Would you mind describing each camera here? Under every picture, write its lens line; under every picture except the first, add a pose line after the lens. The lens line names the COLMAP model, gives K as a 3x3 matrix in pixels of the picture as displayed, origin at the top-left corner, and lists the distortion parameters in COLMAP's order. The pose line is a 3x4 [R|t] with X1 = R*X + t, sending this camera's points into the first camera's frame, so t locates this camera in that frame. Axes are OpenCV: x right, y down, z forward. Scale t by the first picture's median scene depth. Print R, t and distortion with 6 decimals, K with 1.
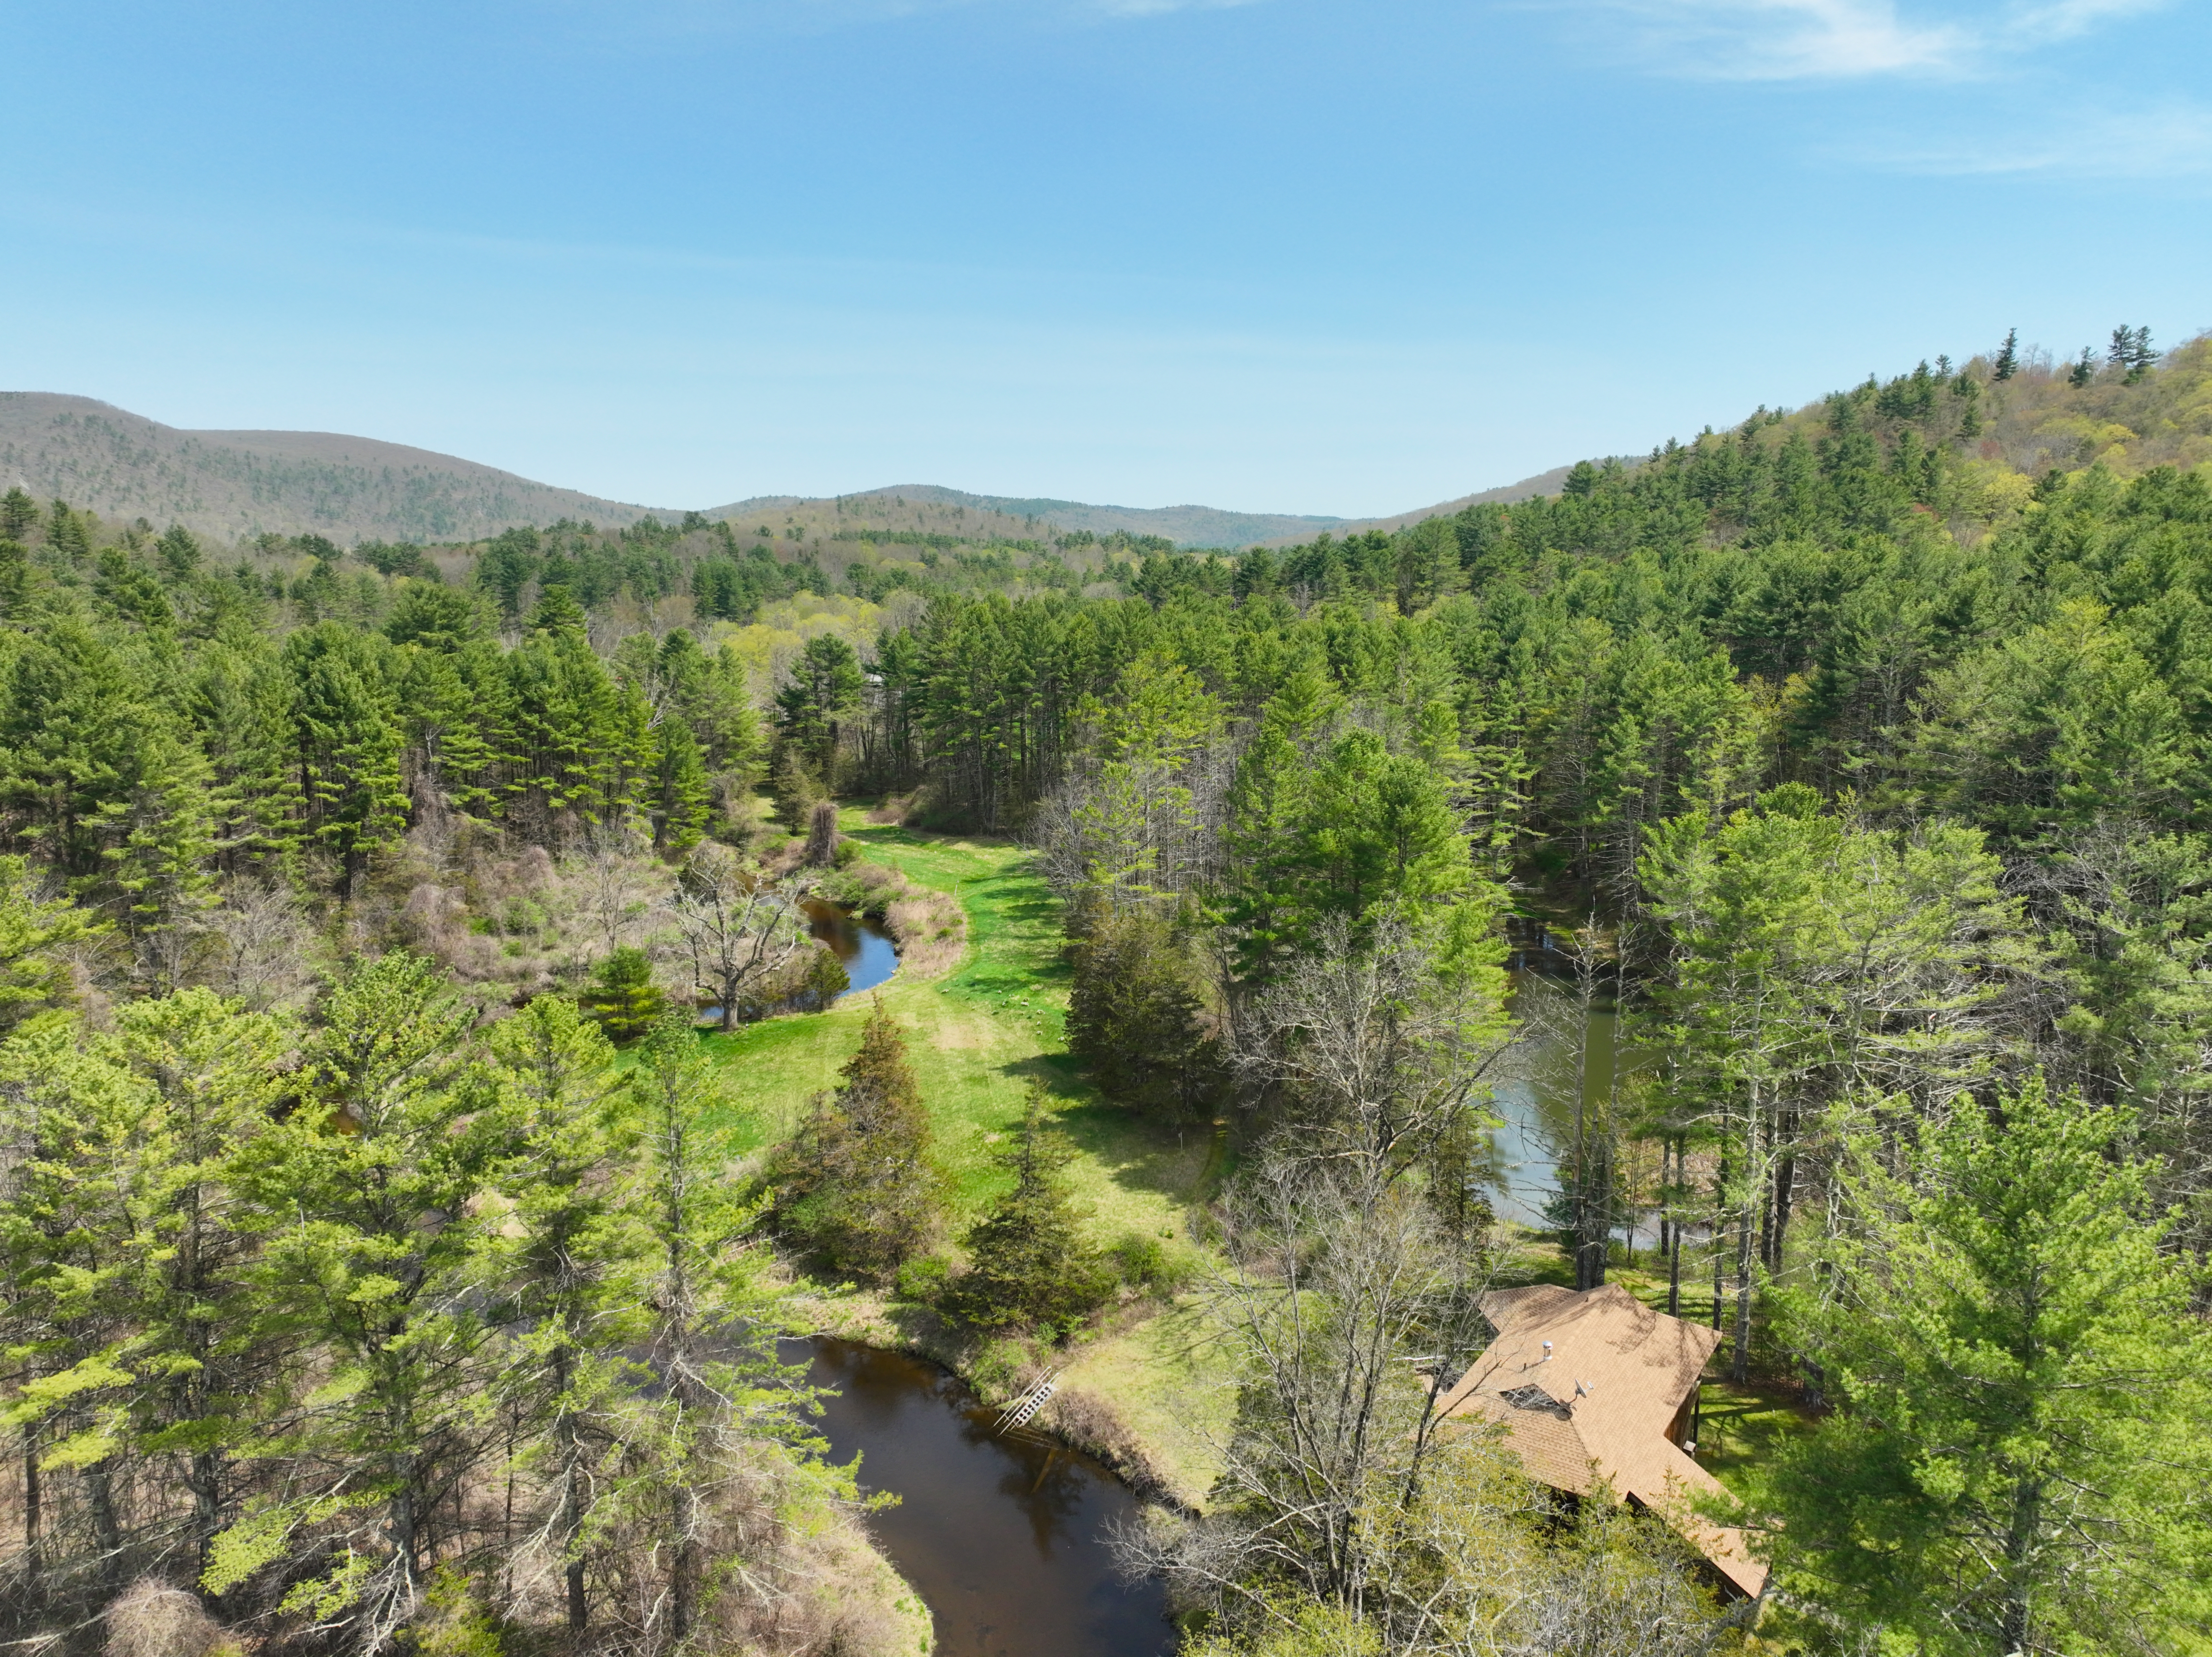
lens RADIAL K [[1557.8, 0, 1106.0], [0, 1557.8, 828.5], [0, 0, 1]] dist [0.005093, 0.008061]
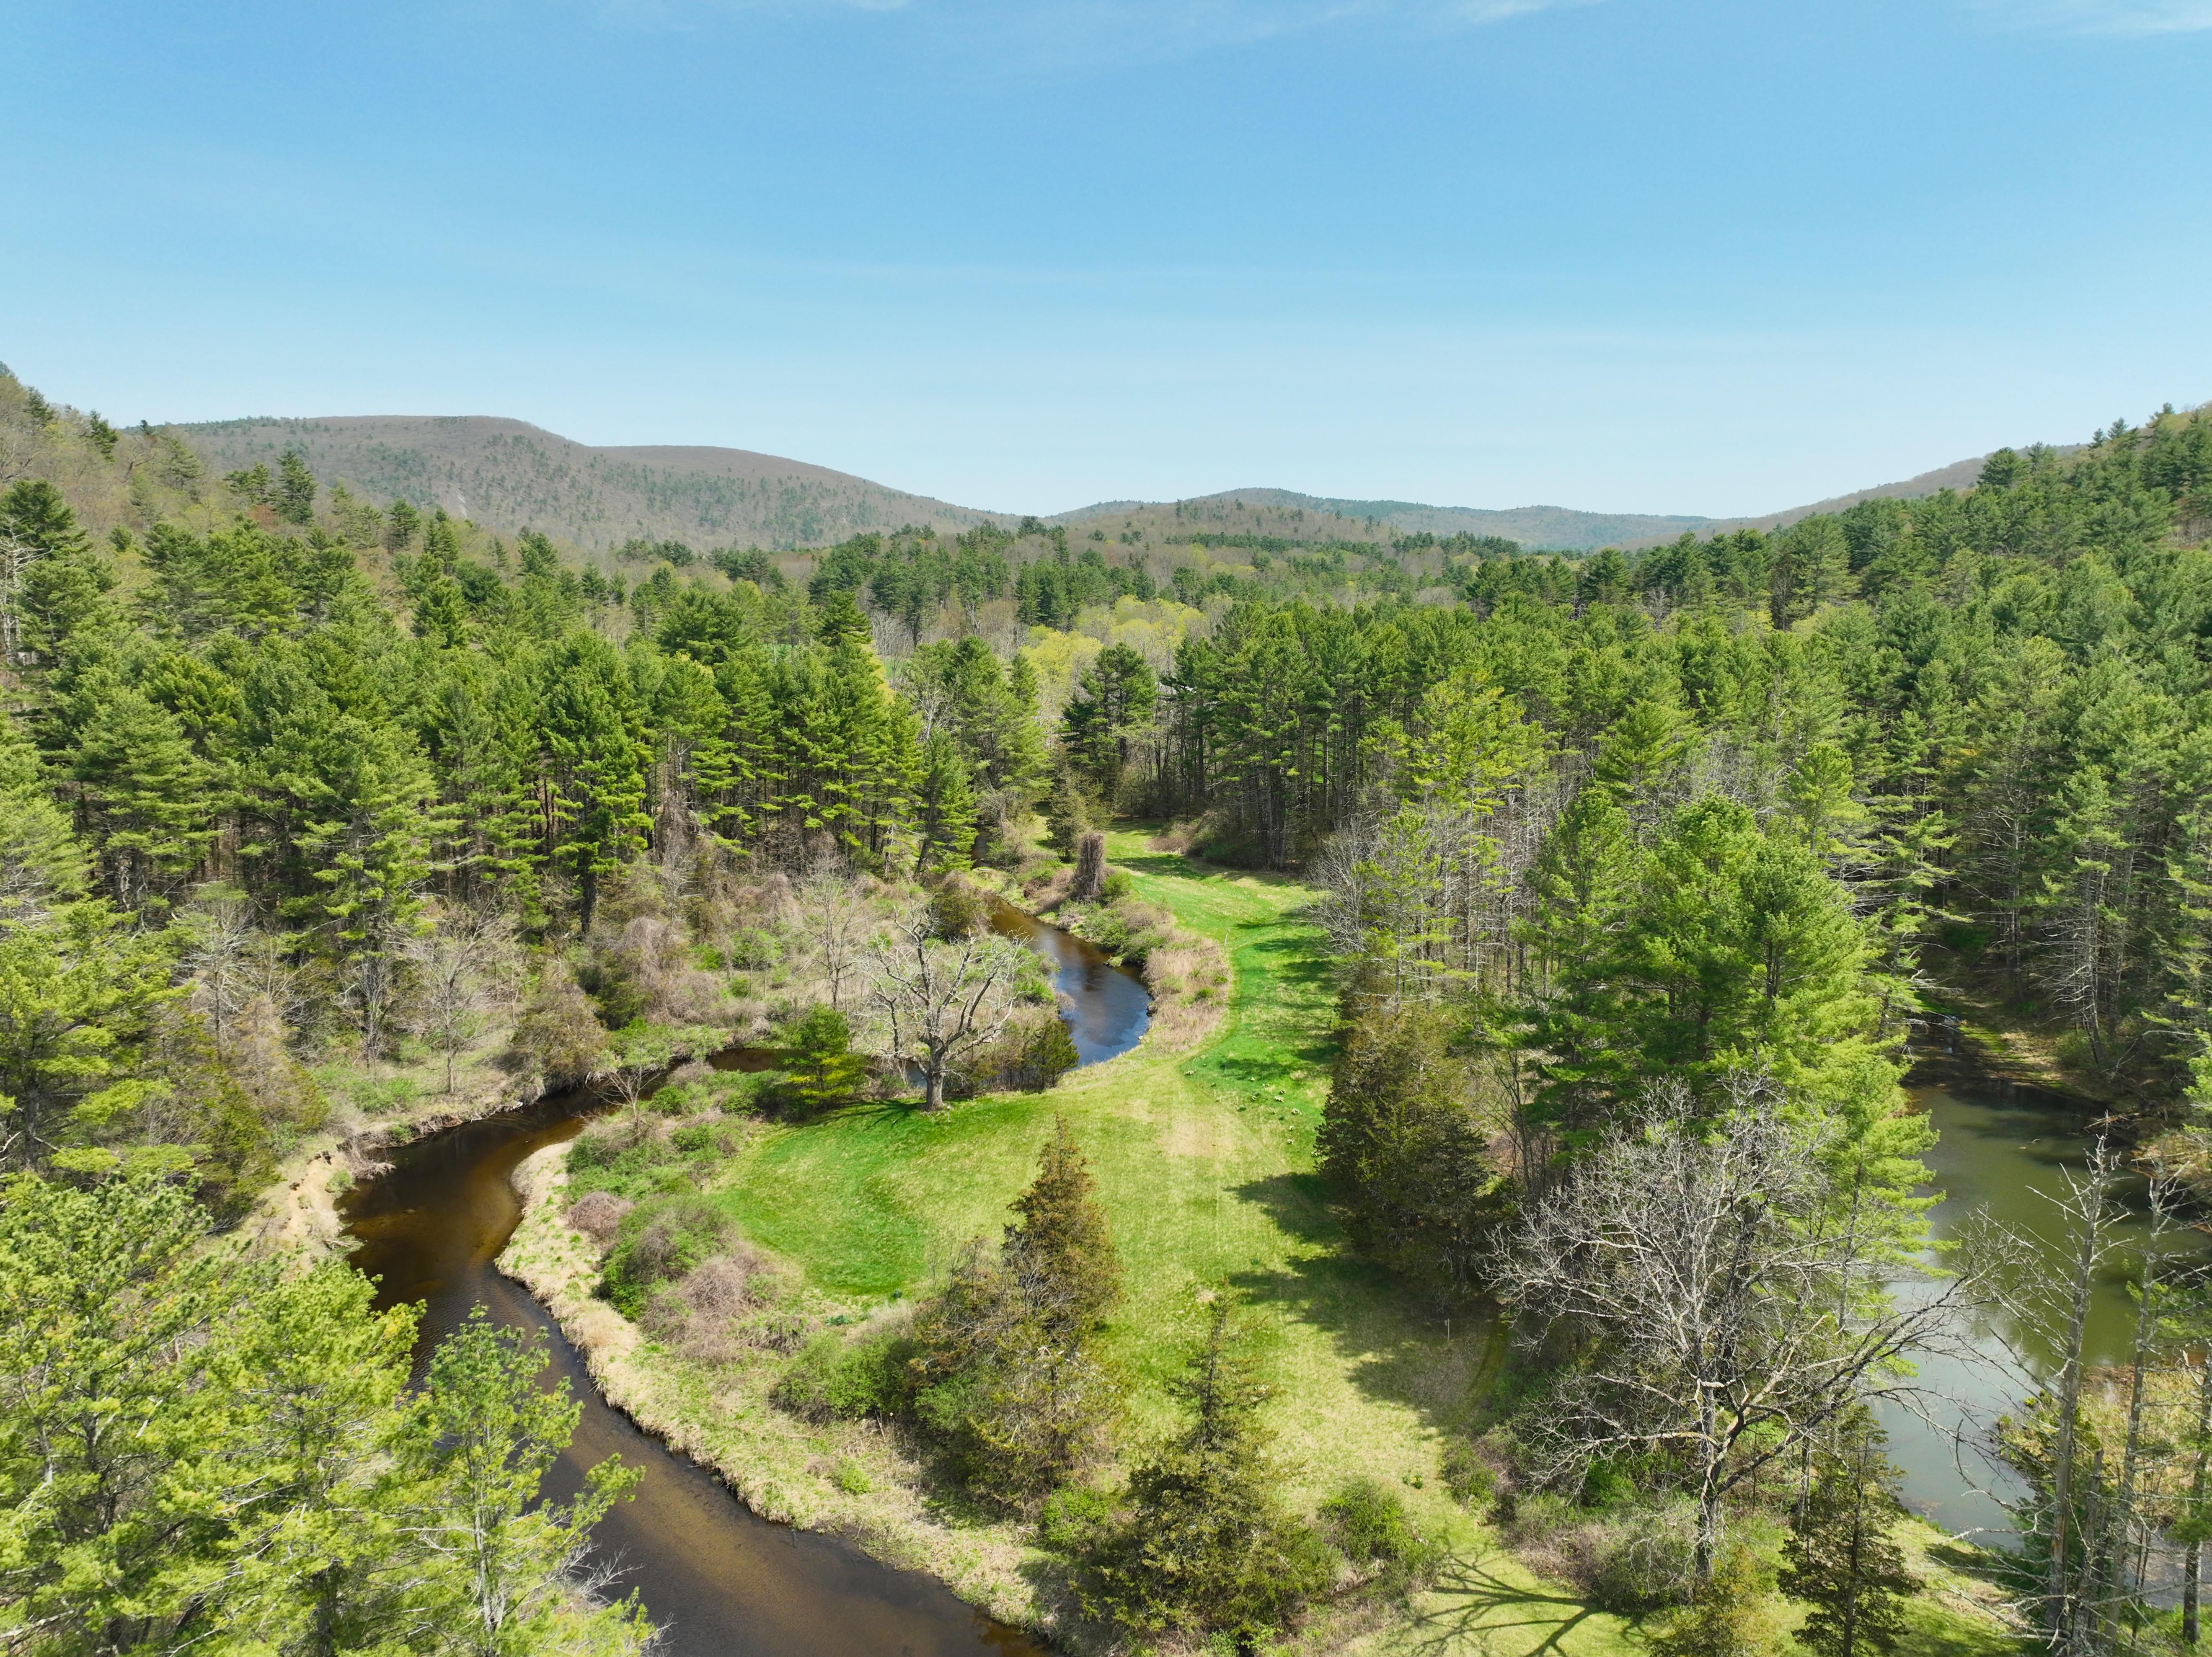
lens RADIAL K [[1557.8, 0, 1106.0], [0, 1557.8, 828.5], [0, 0, 1]] dist [0.005093, 0.008061]
pose [[0.976902, 0.034169, -0.210939, 0.021018], [-0.034603, 0.999400, 0.001633, -0.022167], [0.210868, 0.005704, 0.977498, 0.123677]]
